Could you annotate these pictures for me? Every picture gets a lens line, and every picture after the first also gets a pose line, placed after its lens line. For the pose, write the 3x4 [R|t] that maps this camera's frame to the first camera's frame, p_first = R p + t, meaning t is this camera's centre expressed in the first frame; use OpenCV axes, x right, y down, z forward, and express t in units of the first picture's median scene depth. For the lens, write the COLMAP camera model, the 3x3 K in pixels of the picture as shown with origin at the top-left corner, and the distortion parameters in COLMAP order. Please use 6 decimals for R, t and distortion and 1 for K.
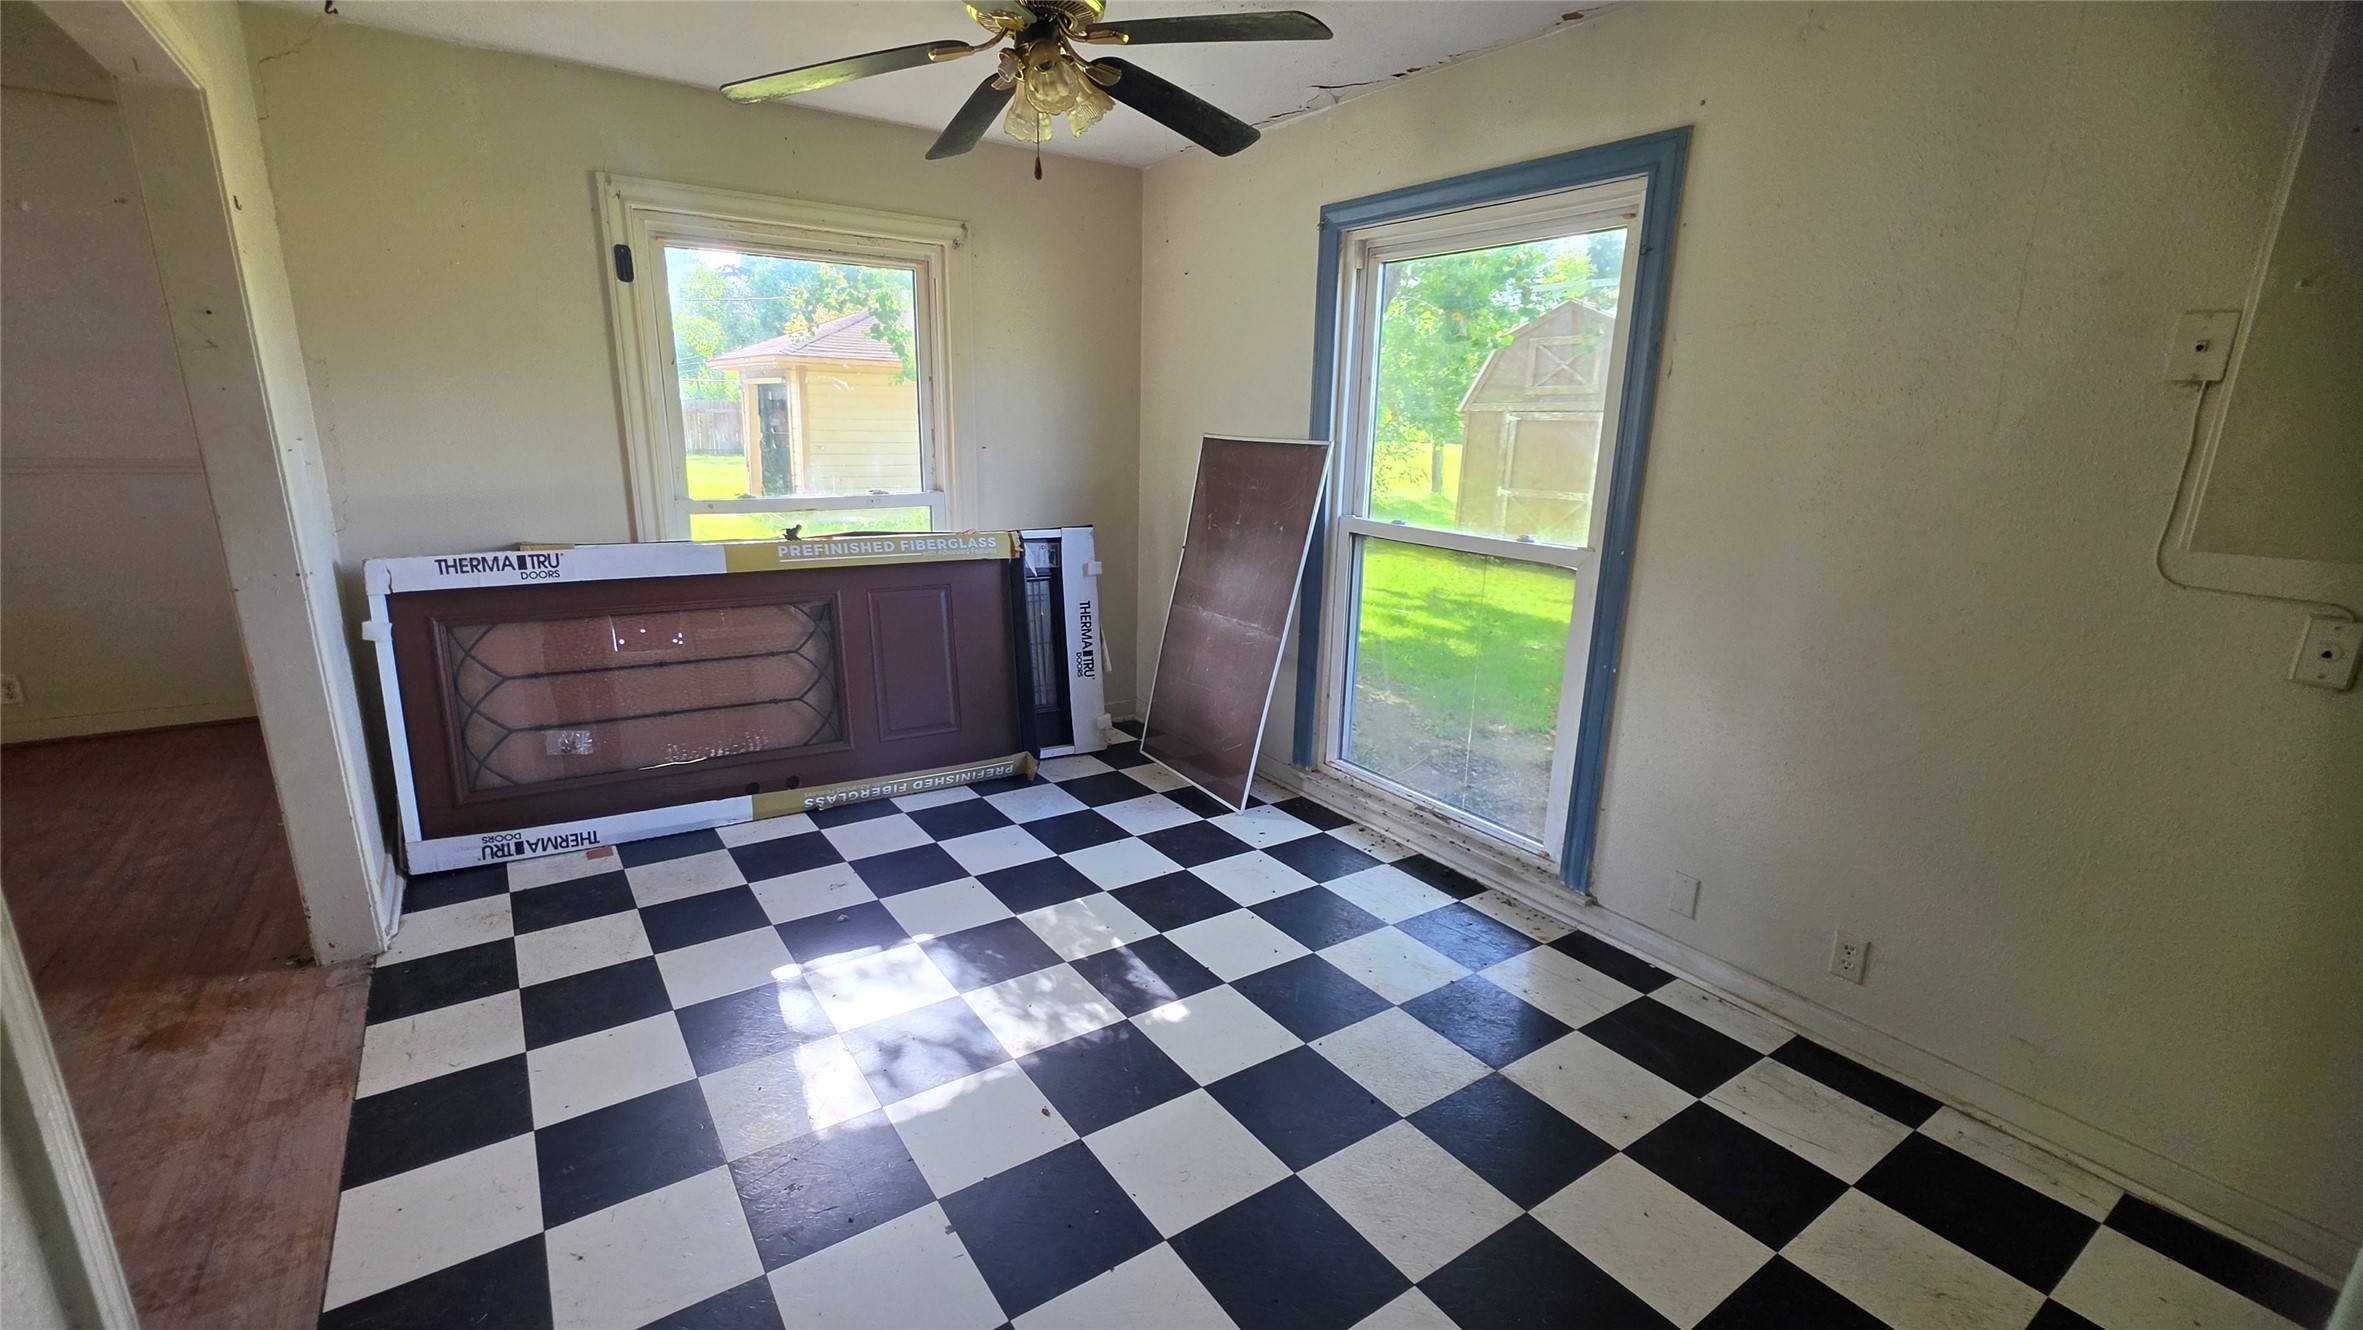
lens RADIAL K [[982.5, 0, 1174.7], [0, 982.5, 674.7], [0, 0, 1]] dist [-0.004721, 0.000637]
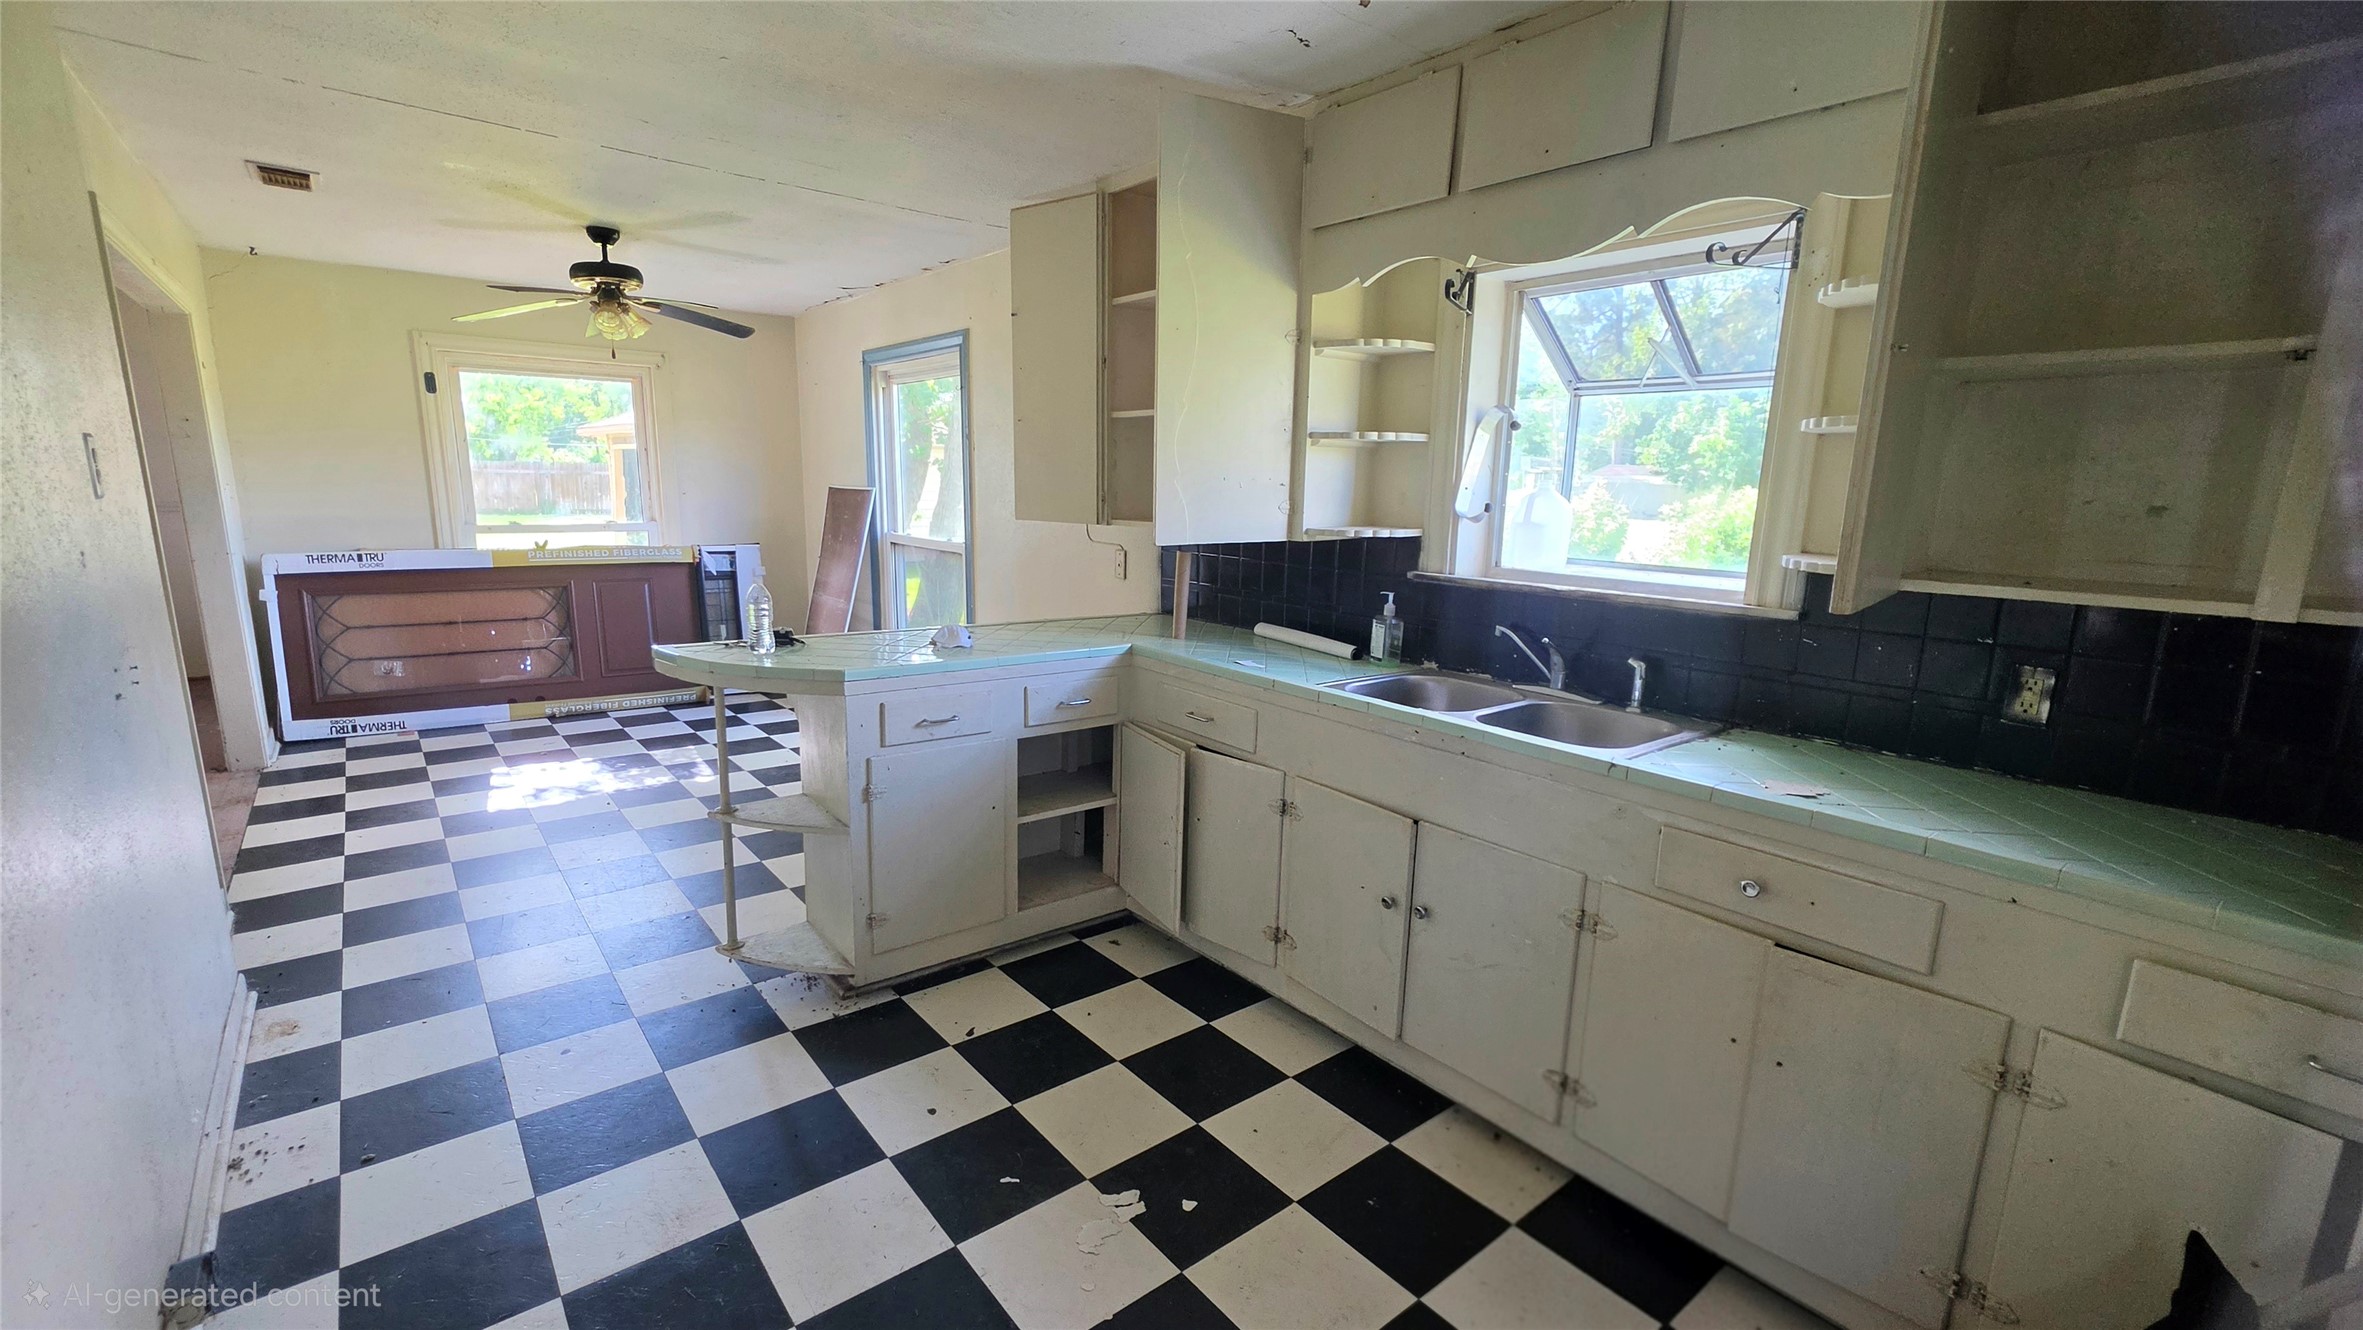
lens RADIAL K [[982.5, 0, 1168.3], [0, 982.5, 679.8], [0, 0, 1]] dist [-0.004721, 0.000637]
pose [[0.997435, -0.014978, 0.069992, 0.580320], [0.018895, 0.998272, -0.055642, 0.207721], [-0.069038, 0.056822, 0.995995, -0.737680]]
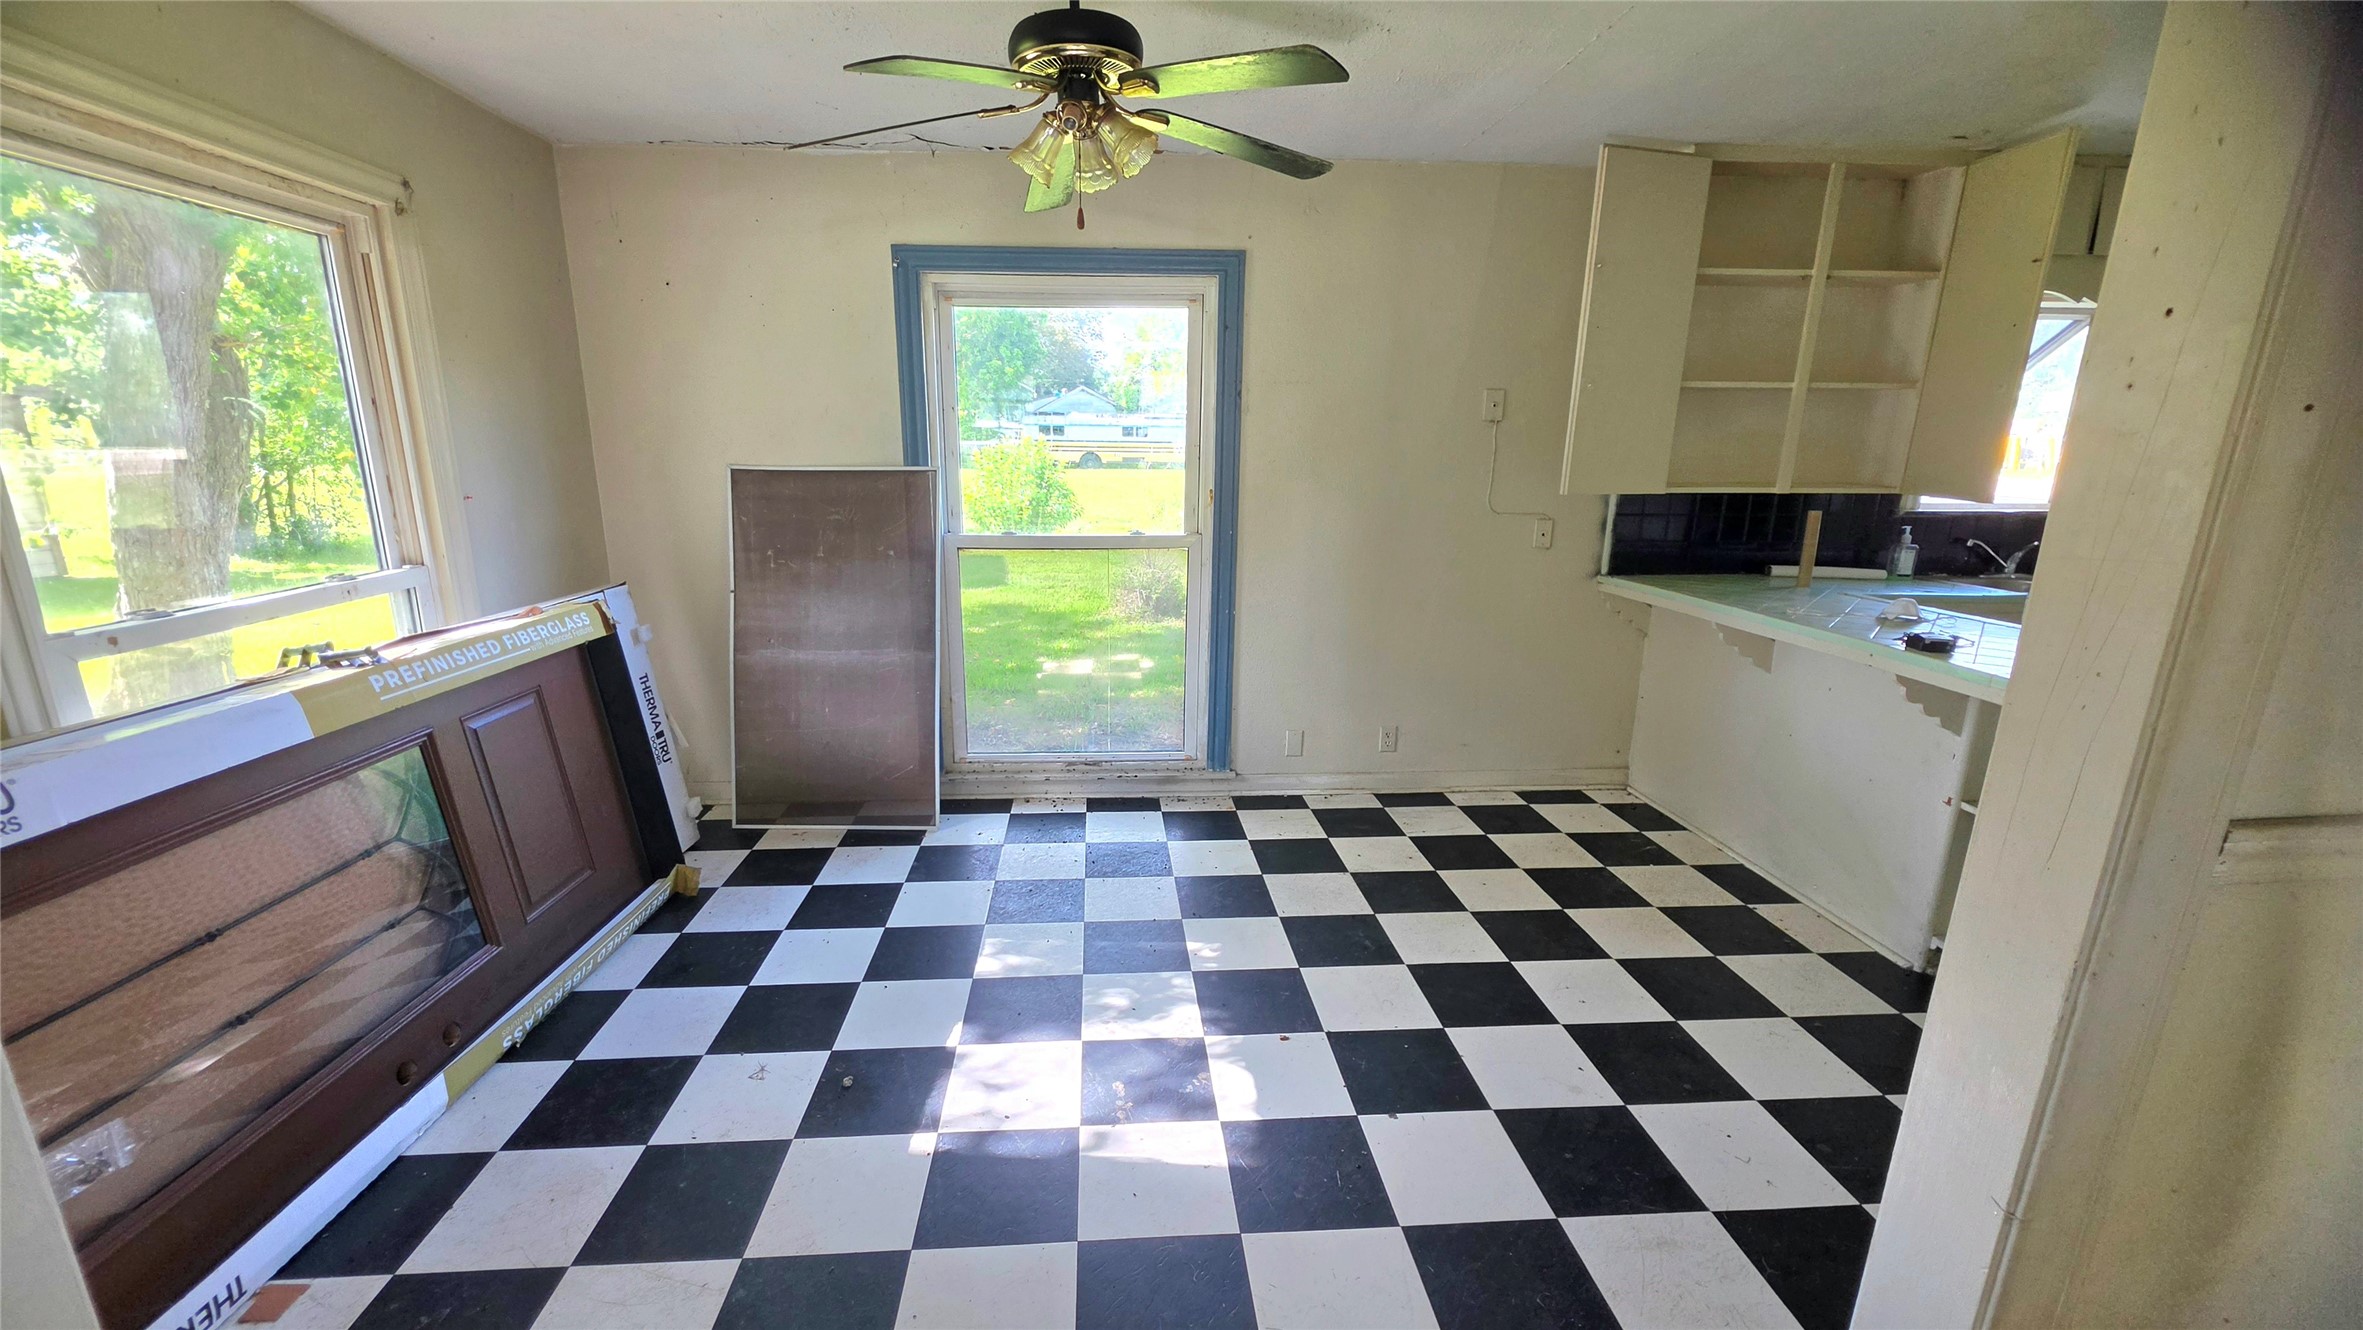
lens RADIAL K [[905.4, 0, 1176.7], [0, 905.4, 662.2], [0, 0, 1]] dist [-0.002598, 0.000022]
pose [[0.525001, -0.222582, 0.821481, -0.614516], [0.225316, 0.967108, 0.118042, -0.094628], [-0.820735, 0.123120, 0.557885, 0.274112]]
